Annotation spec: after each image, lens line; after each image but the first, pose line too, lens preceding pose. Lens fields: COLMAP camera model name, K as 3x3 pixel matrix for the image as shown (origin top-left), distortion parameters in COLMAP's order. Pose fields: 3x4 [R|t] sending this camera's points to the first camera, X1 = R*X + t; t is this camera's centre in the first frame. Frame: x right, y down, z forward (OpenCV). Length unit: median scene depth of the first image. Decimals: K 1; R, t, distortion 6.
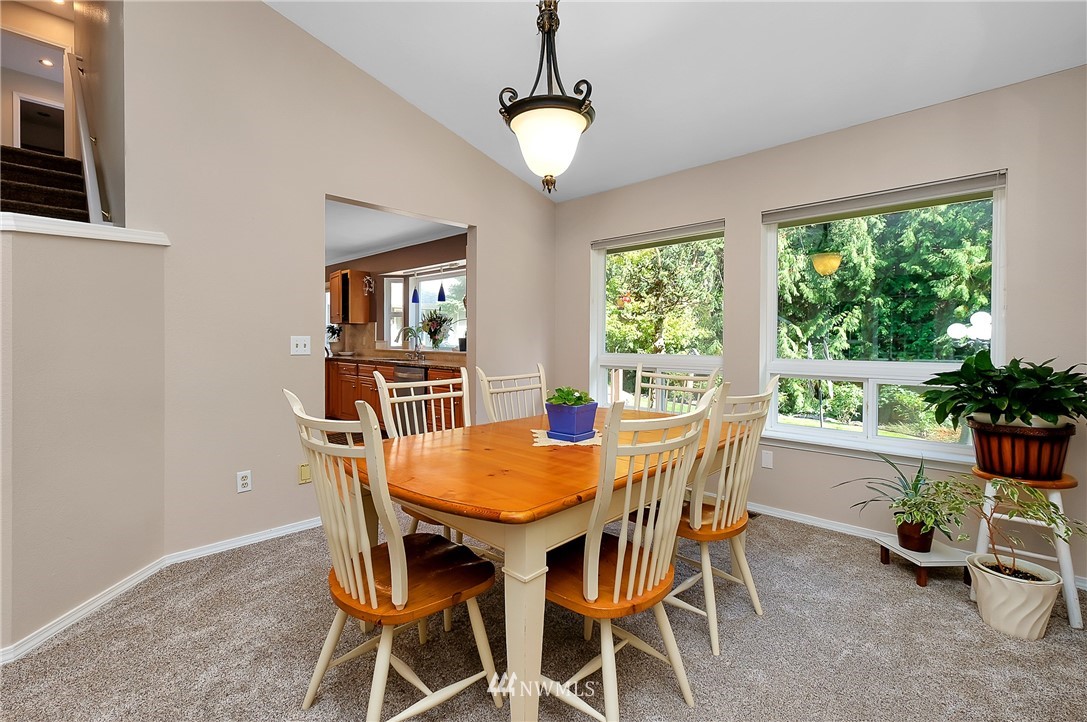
lens RADIAL K [[476.0, 0, 537.7], [0, 476.0, 355.6], [0, 0, 1]] dist [-0.007913, 0.001573]
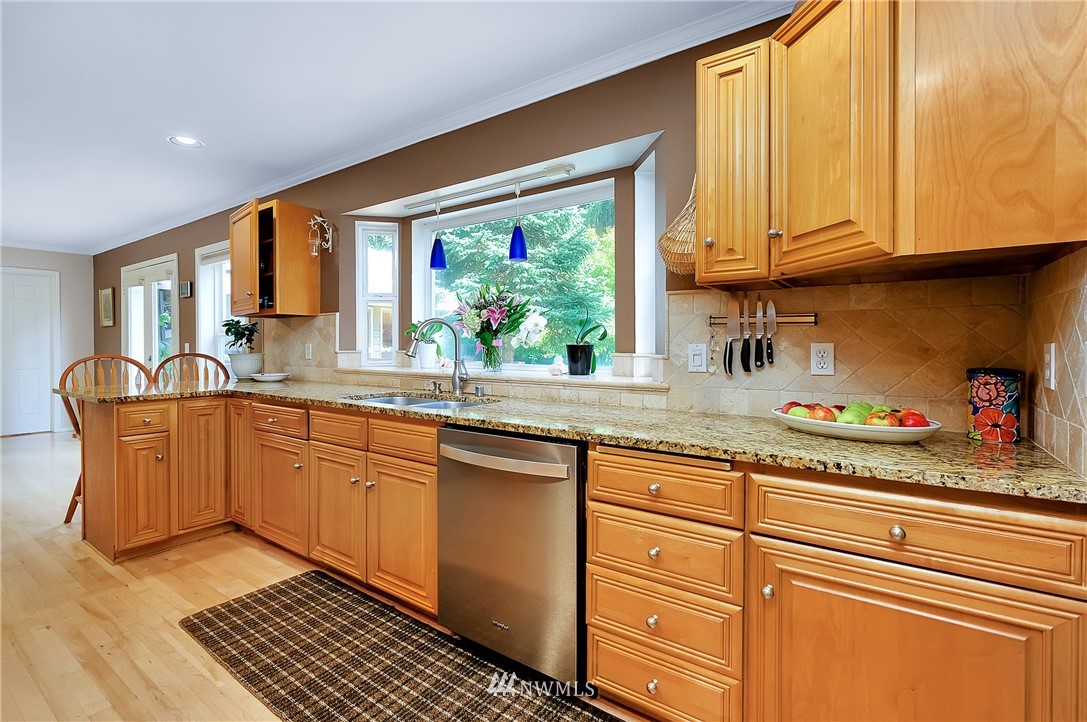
lens RADIAL K [[476.0, 0, 543.5], [0, 476.0, 351.1], [0, 0, 1]] dist [-0.007913, 0.001573]
pose [[0.982954, -0.006559, 0.183735, -0.222203], [0.010106, 0.999780, -0.018379, -0.020084], [-0.183574, 0.019923, 0.982804, 0.487716]]
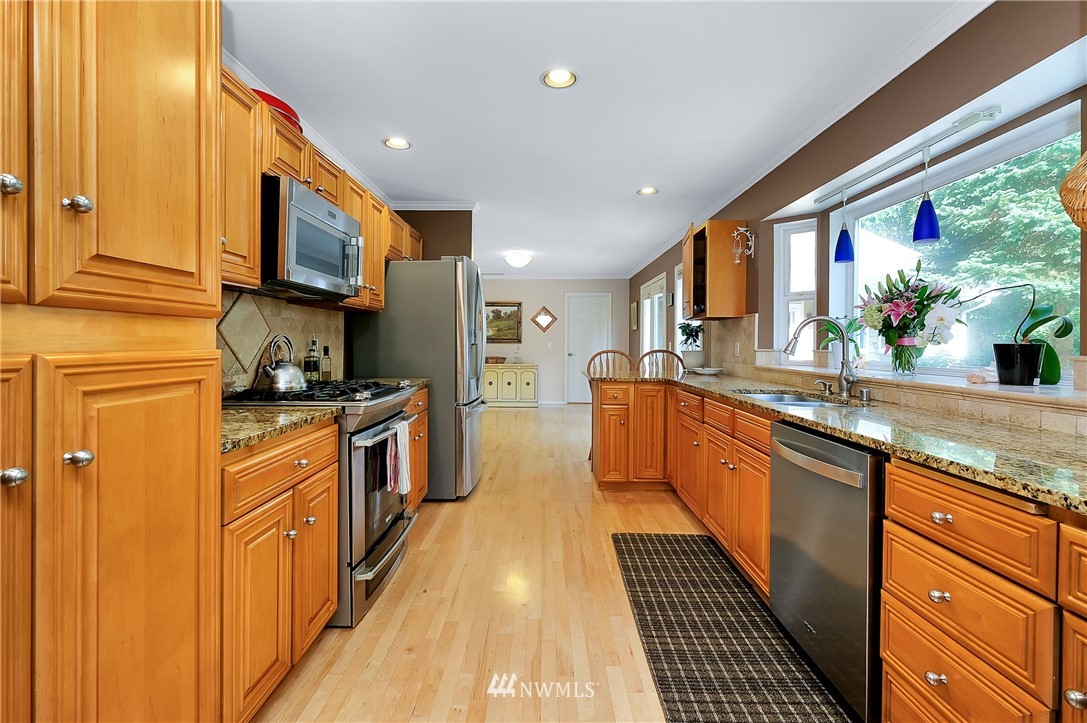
lens RADIAL K [[502.1, 0, 558.2], [0, 502.1, 344.6], [0, 0, 1]] dist [-0.013306, -0.000697]
pose [[0.716963, 0.000580, -0.697111, -0.118361], [-0.024476, 0.999404, -0.024342, -0.017795], [0.696682, 0.034515, 0.716549, 0.460951]]
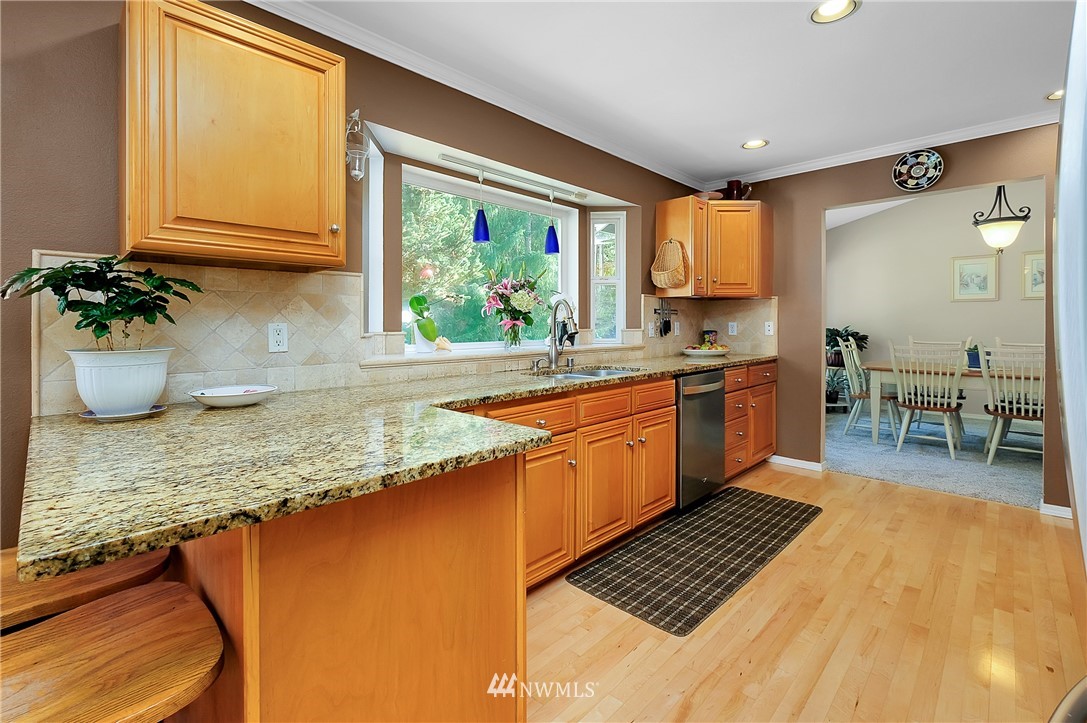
lens RADIAL K [[476.0, 0, 532.9], [0, 476.0, 329.7], [0, 0, 1]] dist [-0.007913, 0.001573]
pose [[0.011696, -0.018472, 0.999761, -0.628128], [0.037205, 0.999145, 0.018025, -0.035140], [-0.999239, 0.036985, 0.012373, 0.873381]]
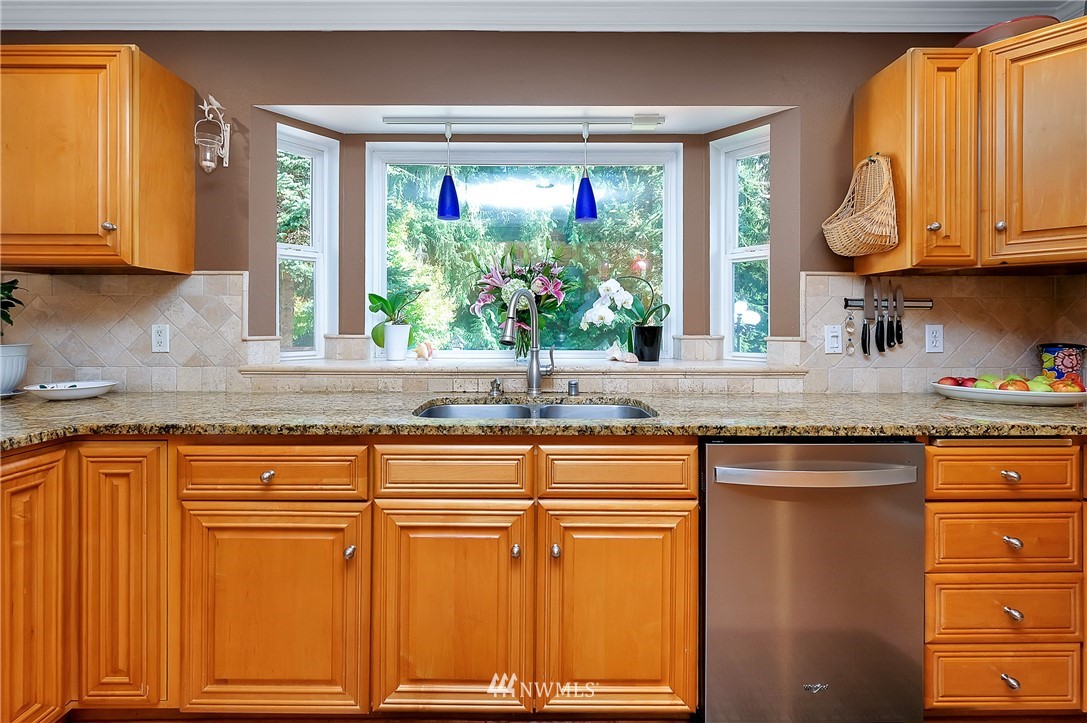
lens RADIAL K [[476.0, 0, 545.1], [0, 476.0, 332.6], [0, 0, 1]] dist [-0.007913, 0.001573]
pose [[0.709161, -0.016277, 0.704859, -0.404785], [0.026467, 0.999643, -0.003543, -0.027918], [-0.704550, 0.021168, 0.709339, 0.667284]]
